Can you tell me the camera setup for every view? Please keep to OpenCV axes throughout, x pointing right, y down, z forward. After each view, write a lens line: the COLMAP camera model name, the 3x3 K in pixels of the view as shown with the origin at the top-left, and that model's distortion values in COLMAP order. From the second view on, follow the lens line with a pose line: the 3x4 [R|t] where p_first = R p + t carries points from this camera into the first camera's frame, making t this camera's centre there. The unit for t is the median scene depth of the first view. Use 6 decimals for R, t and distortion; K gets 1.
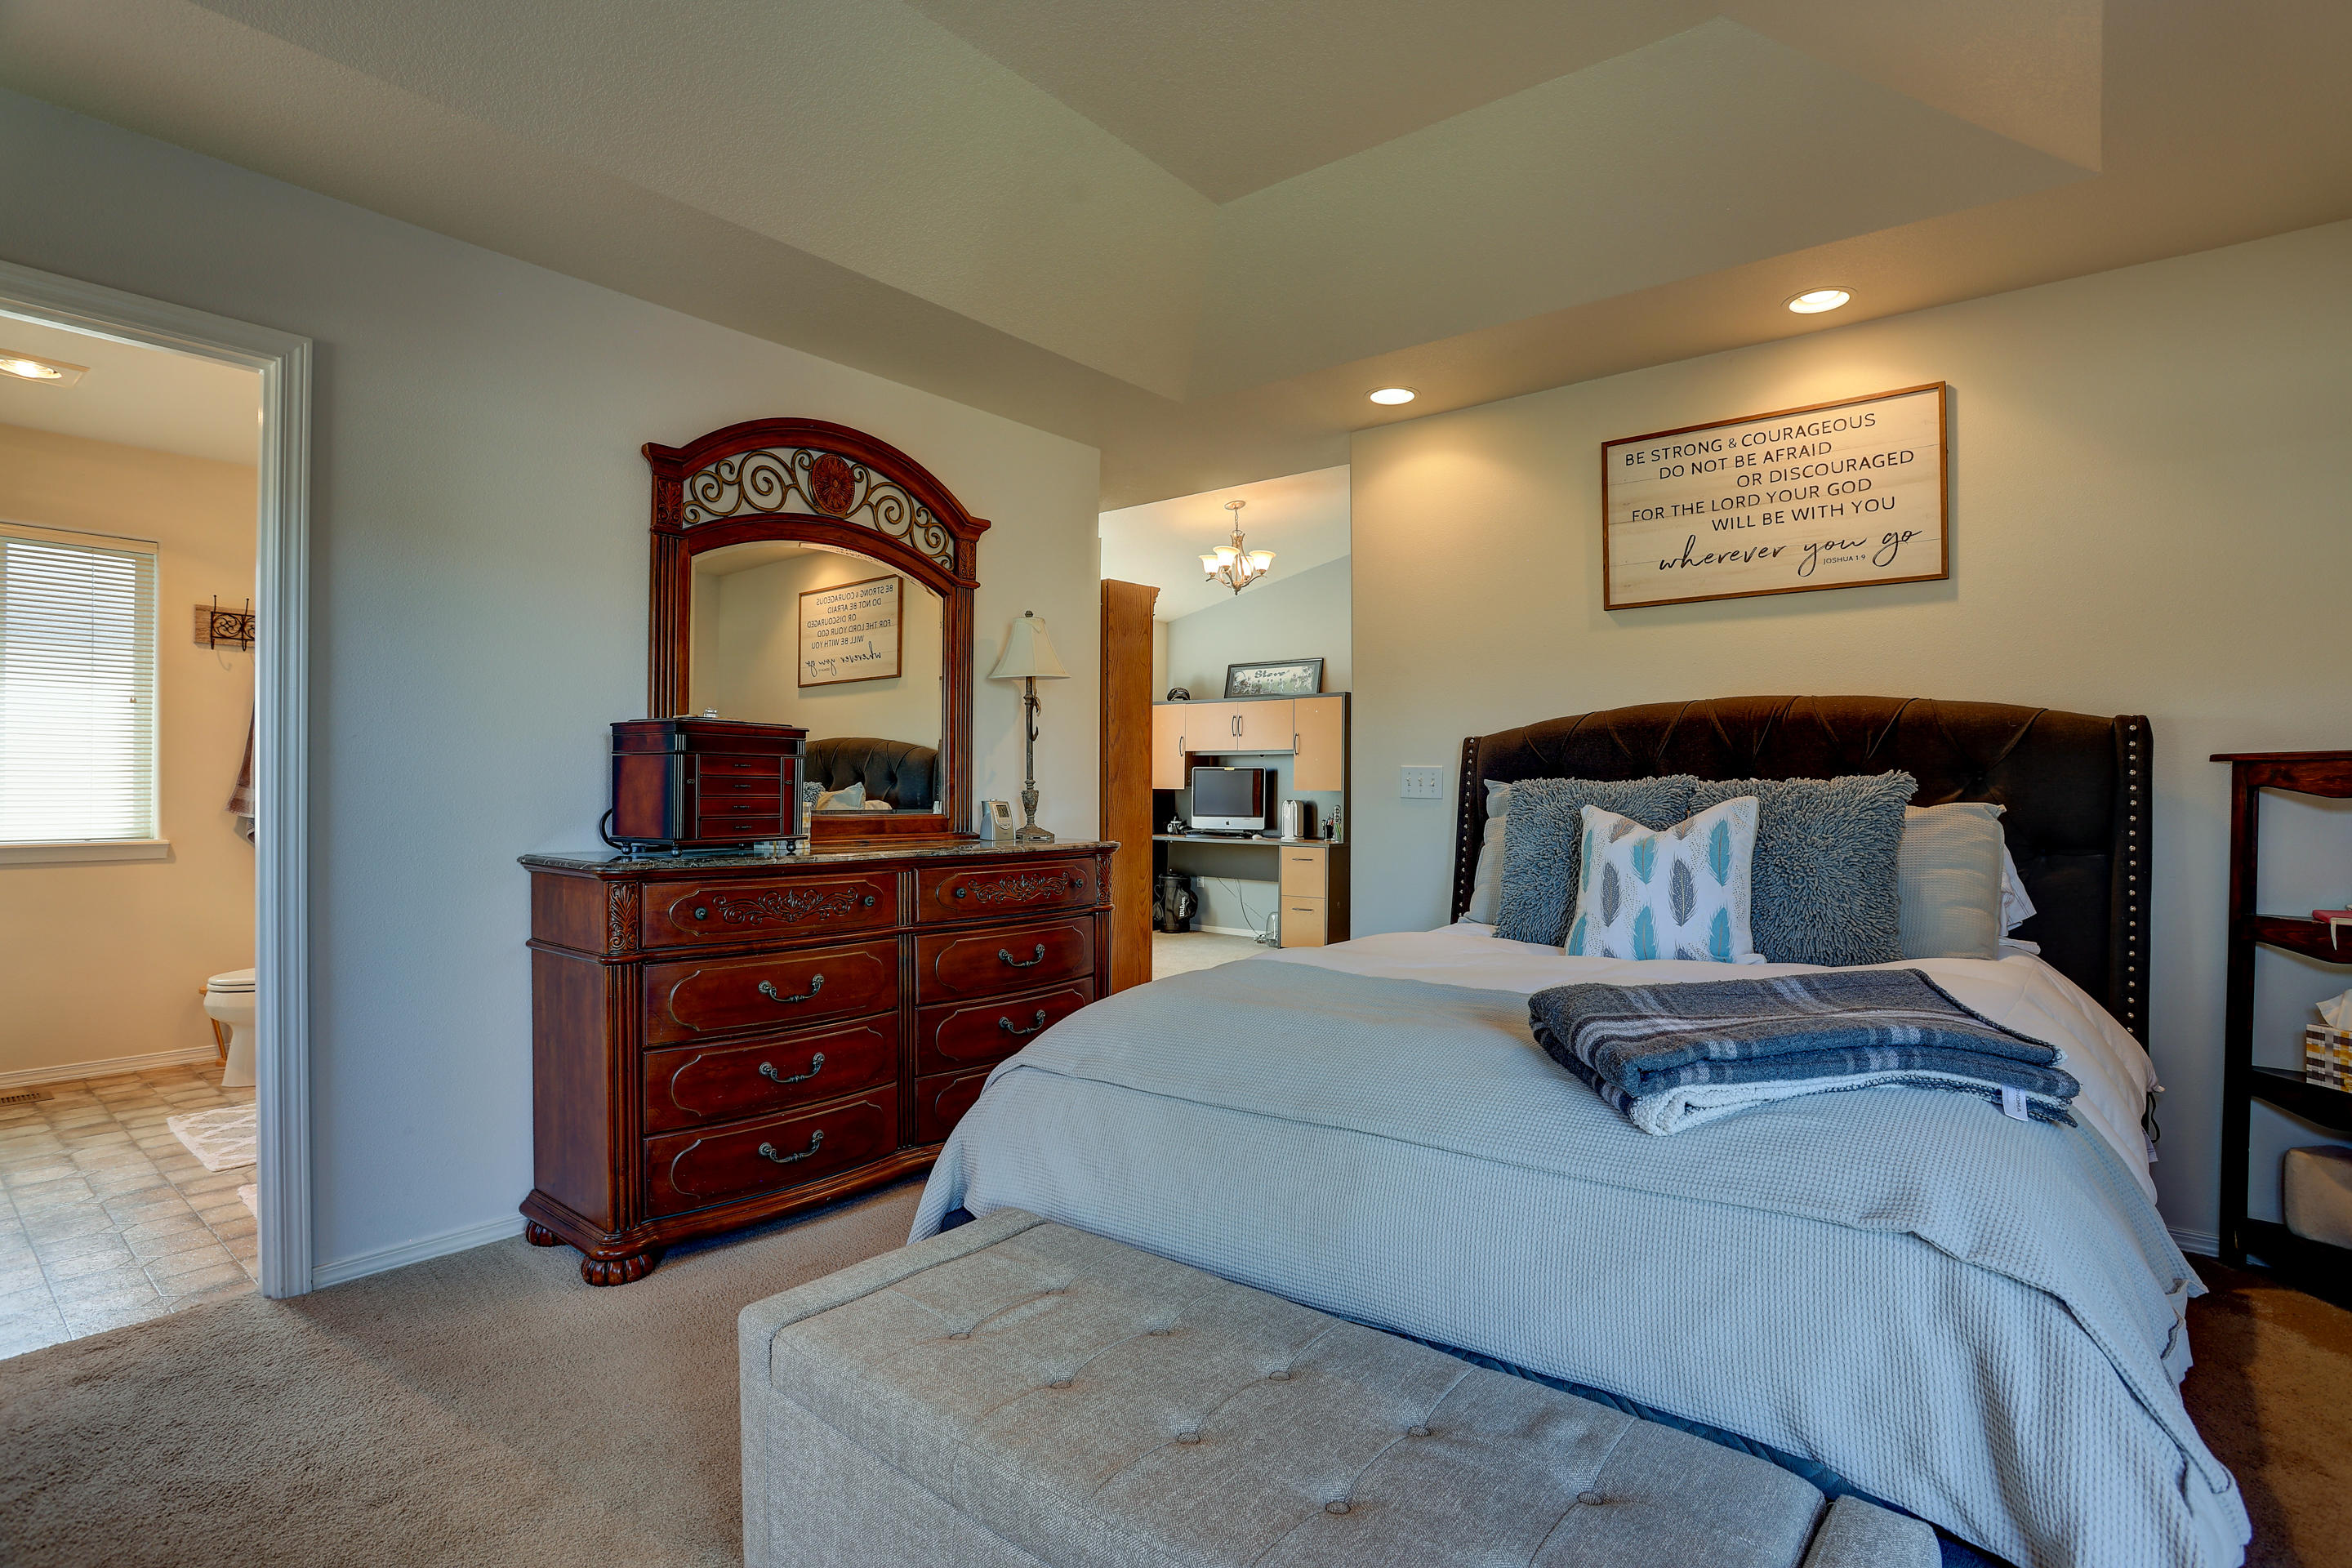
lens RADIAL K [[1178.1, 0, 1198.3], [0, 1178.1, 785.8], [0, 0, 1]] dist [-0.043544, 0.027148]
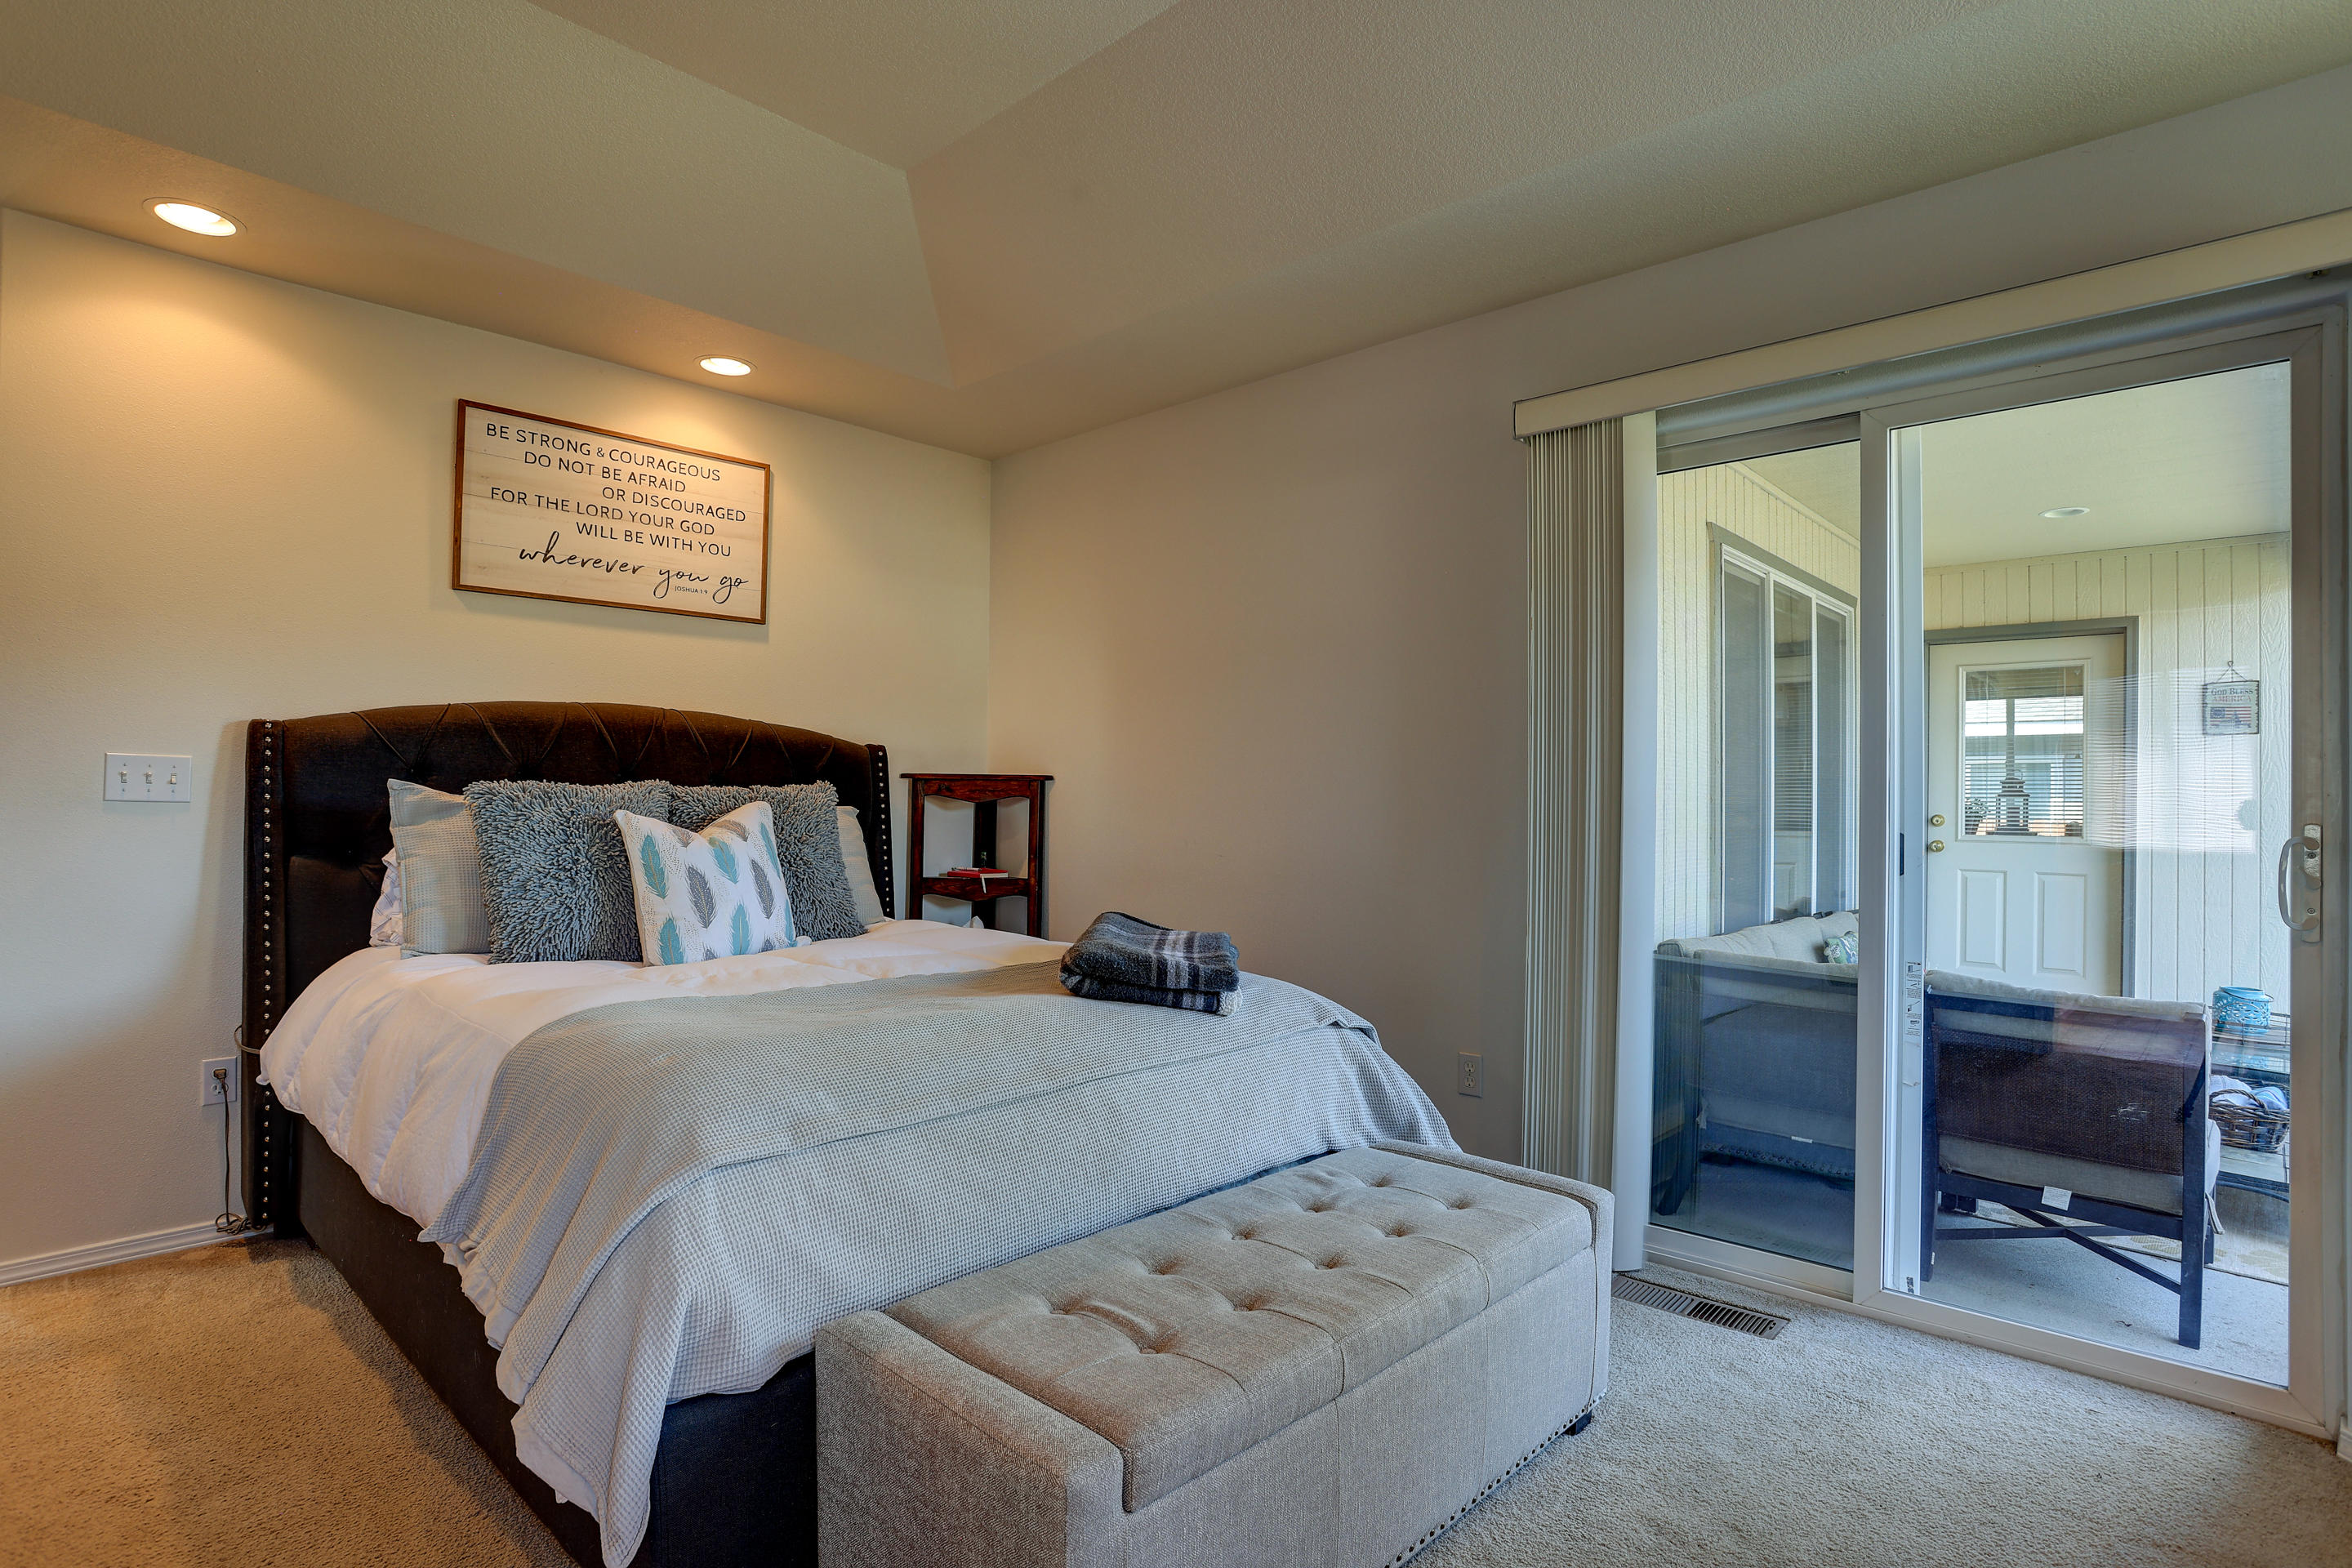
lens RADIAL K [[1270.1, 0, 1174.7], [0, 1270.1, 786.9], [0, 0, 1]] dist [-0.050901, 0.028022]
pose [[0.063401, 0.013216, 0.997901, -0.603513], [-0.005201, 0.999903, -0.012912, 0.007907], [-0.997975, -0.004372, 0.063463, 0.440157]]
